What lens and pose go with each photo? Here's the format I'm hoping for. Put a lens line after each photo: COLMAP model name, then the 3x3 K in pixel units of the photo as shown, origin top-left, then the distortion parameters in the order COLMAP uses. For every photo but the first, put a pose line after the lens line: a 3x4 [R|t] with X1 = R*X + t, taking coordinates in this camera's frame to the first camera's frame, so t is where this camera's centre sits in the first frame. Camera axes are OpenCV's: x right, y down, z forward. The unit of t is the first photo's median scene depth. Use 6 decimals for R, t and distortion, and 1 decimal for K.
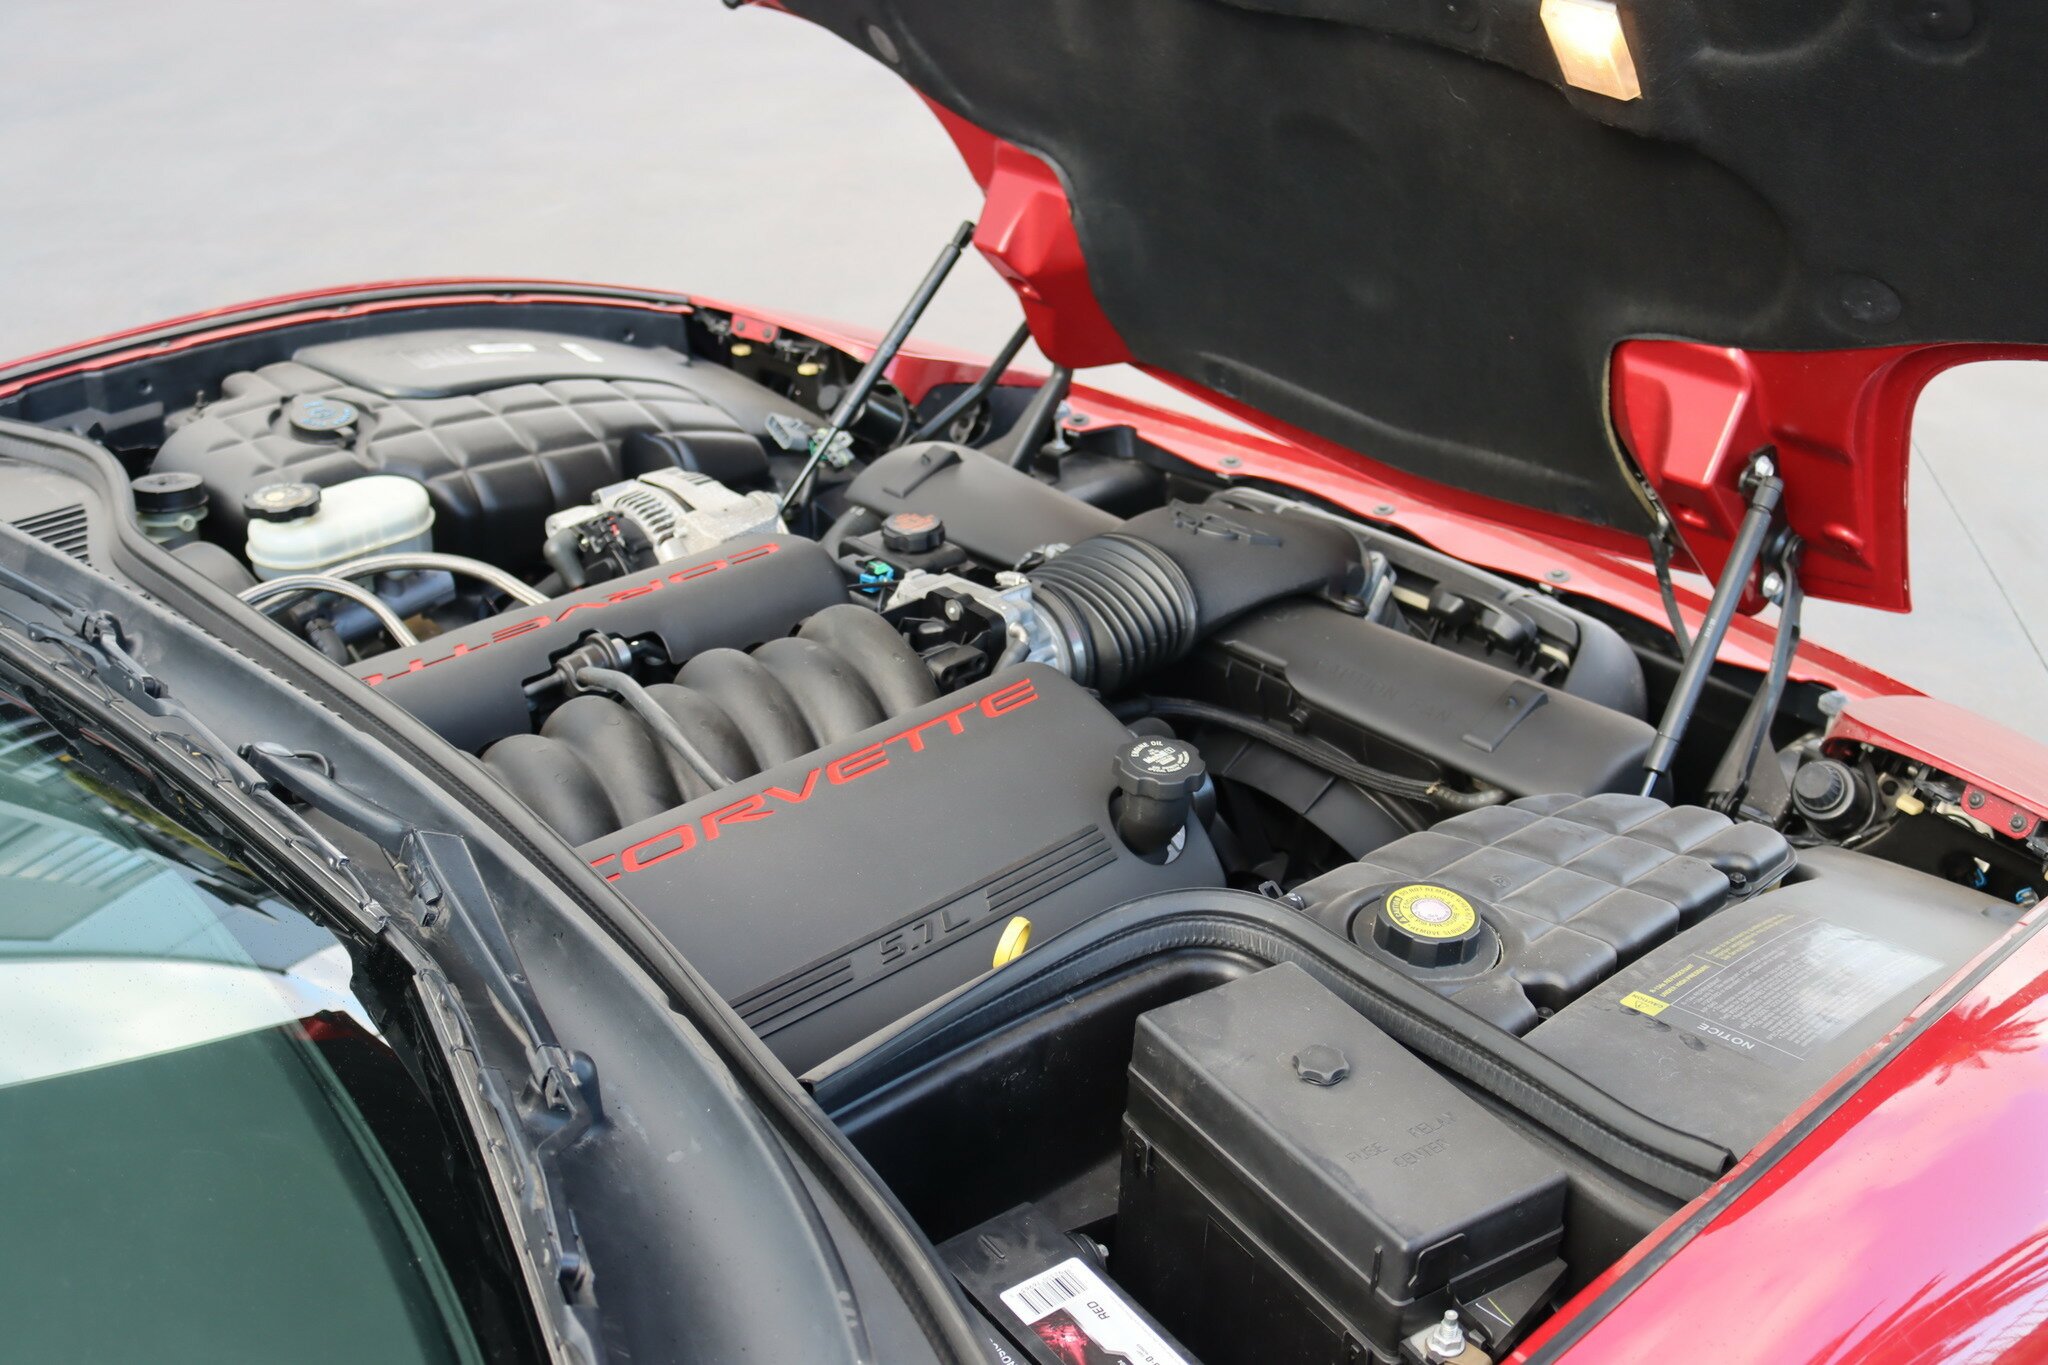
lens RADIAL K [[1959.4, 0, 1022.5], [0, 1959.4, 682.6], [0, 0, 1]] dist [-0.127457, 0.114341]
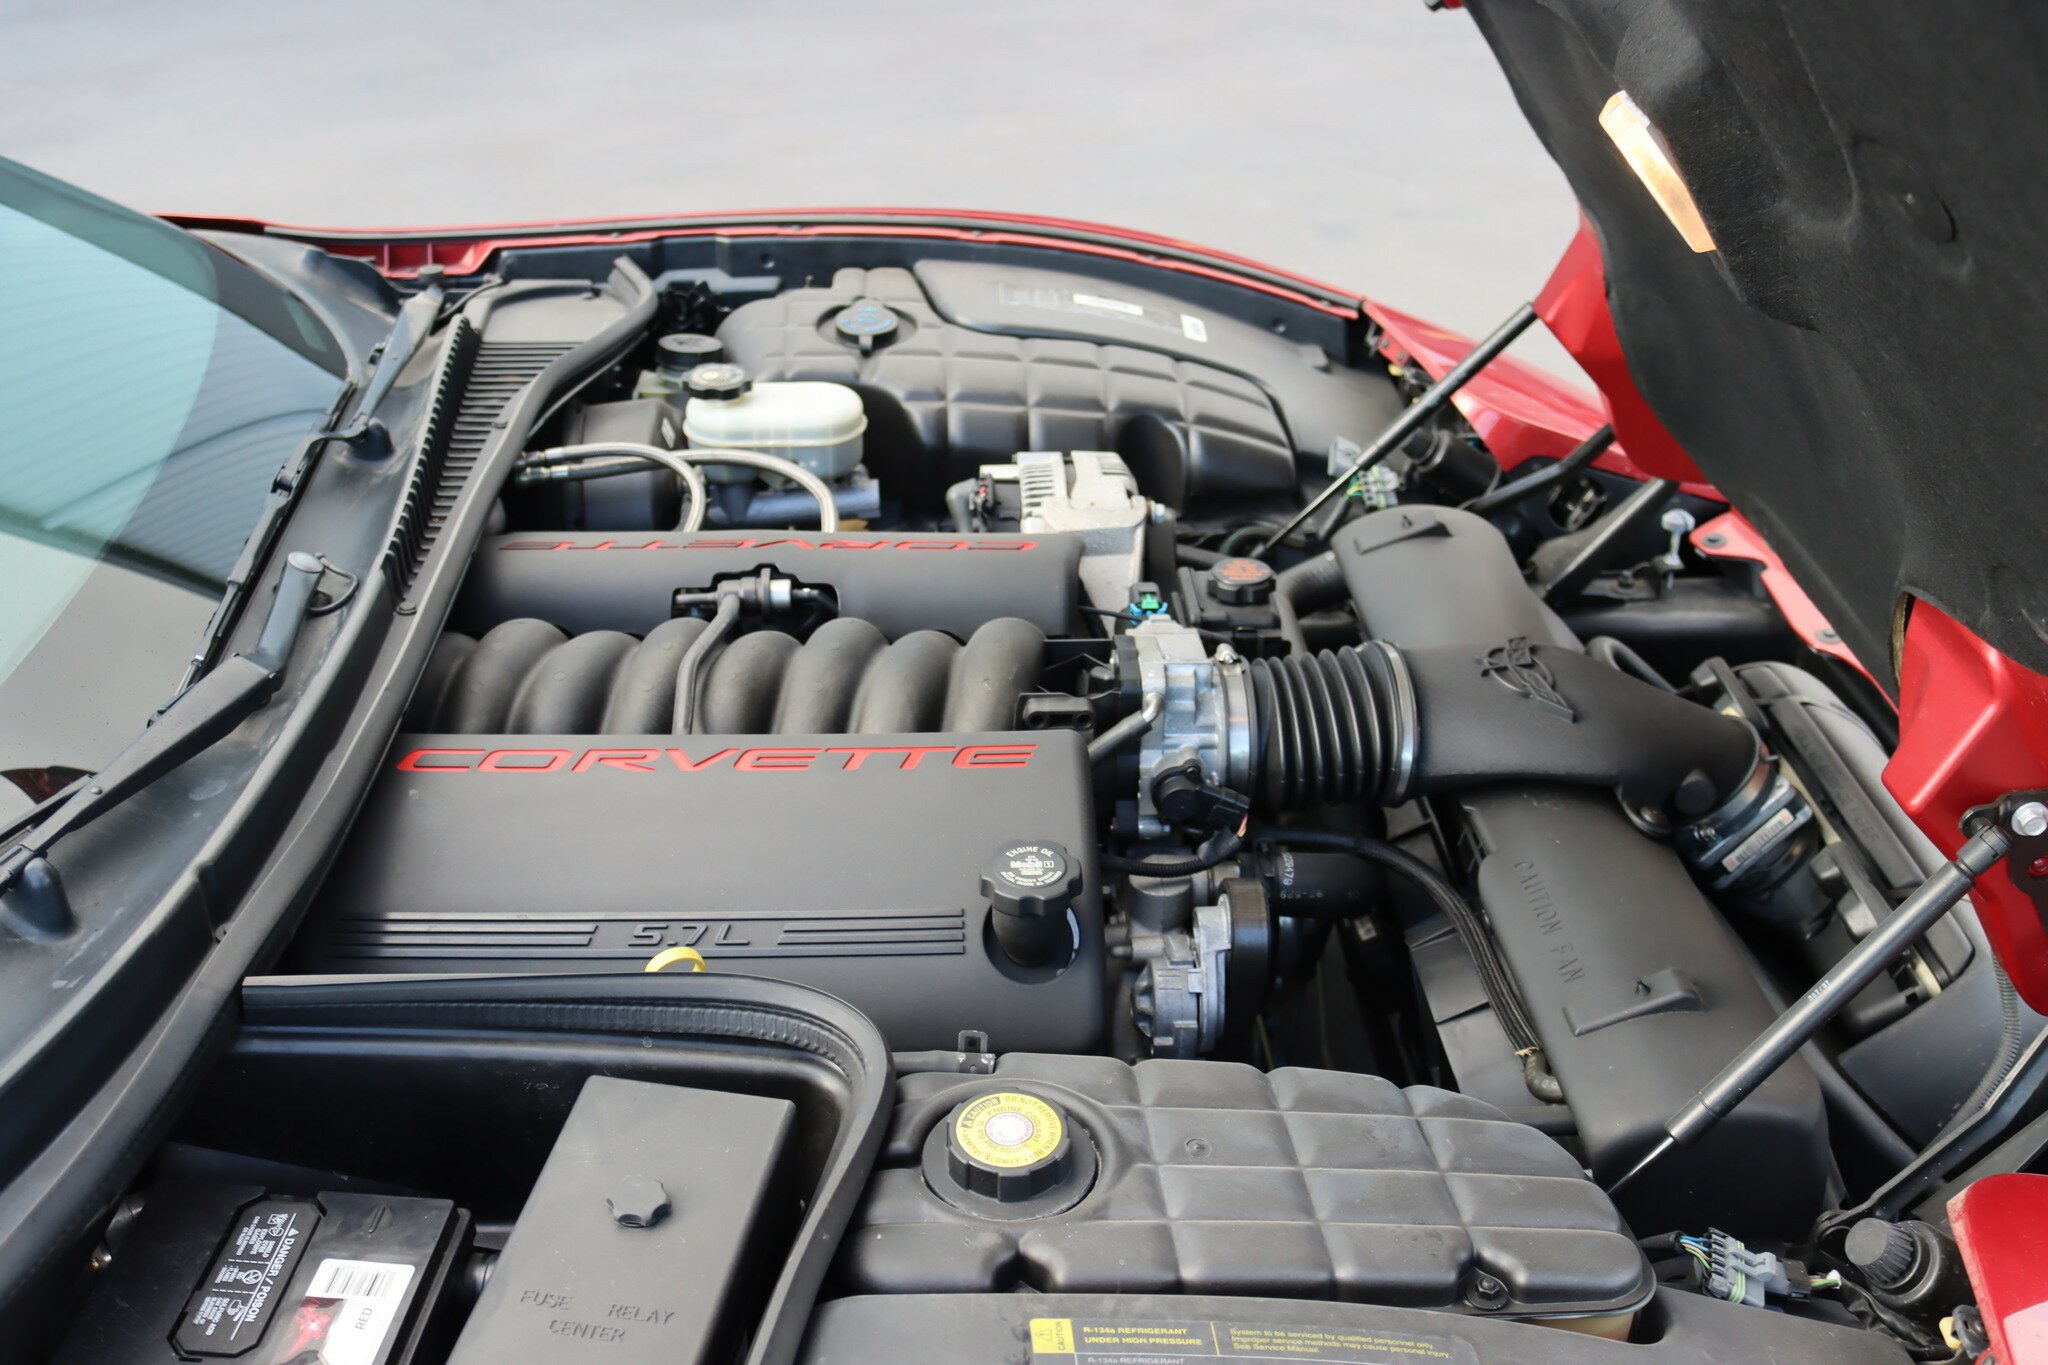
lens RADIAL K [[1959.4, 0, 1022.5], [0, 1959.4, 682.6], [0, 0, 1]] dist [-0.127457, 0.114341]
pose [[0.791461, 0.314230, -0.524261, 0.325235], [-0.310012, 0.945590, 0.098751, -0.081836], [0.526767, 0.084370, 0.845813, 0.150853]]
